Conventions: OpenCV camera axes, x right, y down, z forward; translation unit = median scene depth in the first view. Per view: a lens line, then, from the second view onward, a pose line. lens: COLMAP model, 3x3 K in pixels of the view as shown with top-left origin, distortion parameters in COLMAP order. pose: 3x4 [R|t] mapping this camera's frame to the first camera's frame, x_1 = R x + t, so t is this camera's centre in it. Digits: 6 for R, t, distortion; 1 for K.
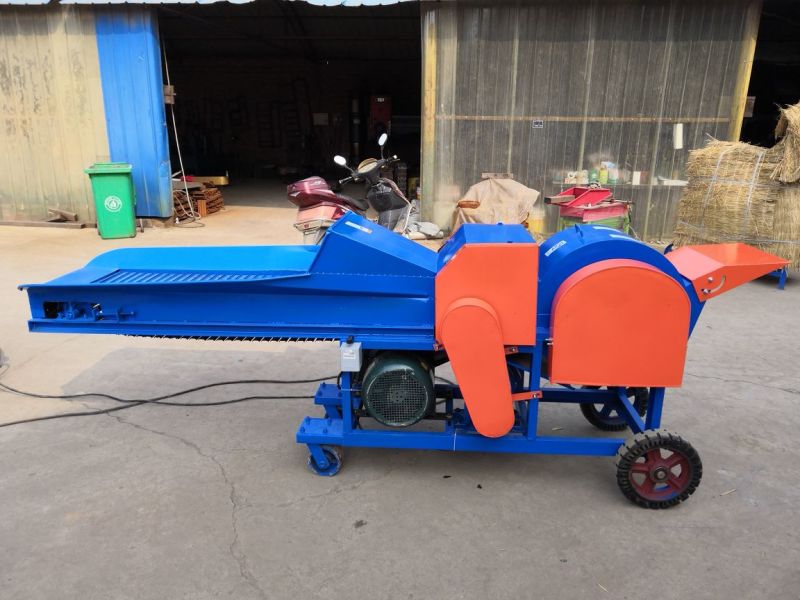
lens RADIAL K [[599.0, 0, 403.5], [0, 599.0, 302.1], [0, 0, 1]] dist [0.048537, -0.066530]
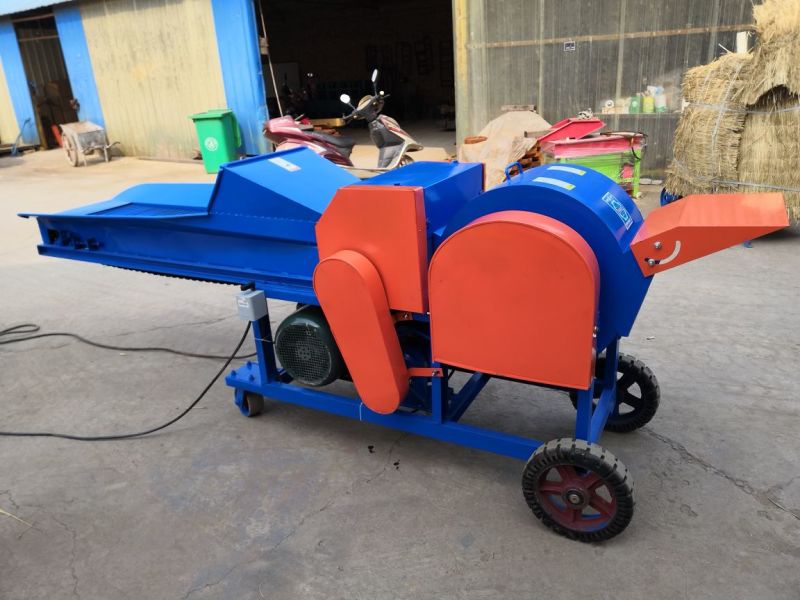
lens RADIAL K [[599.0, 0, 401.8], [0, 599.0, 302.4], [0, 0, 1]] dist [0.048537, -0.066530]
pose [[0.885704, 0.108875, -0.451303, 0.451053], [-0.065754, 0.991731, 0.110206, -0.004777], [0.459570, -0.067935, 0.885540, 0.079490]]
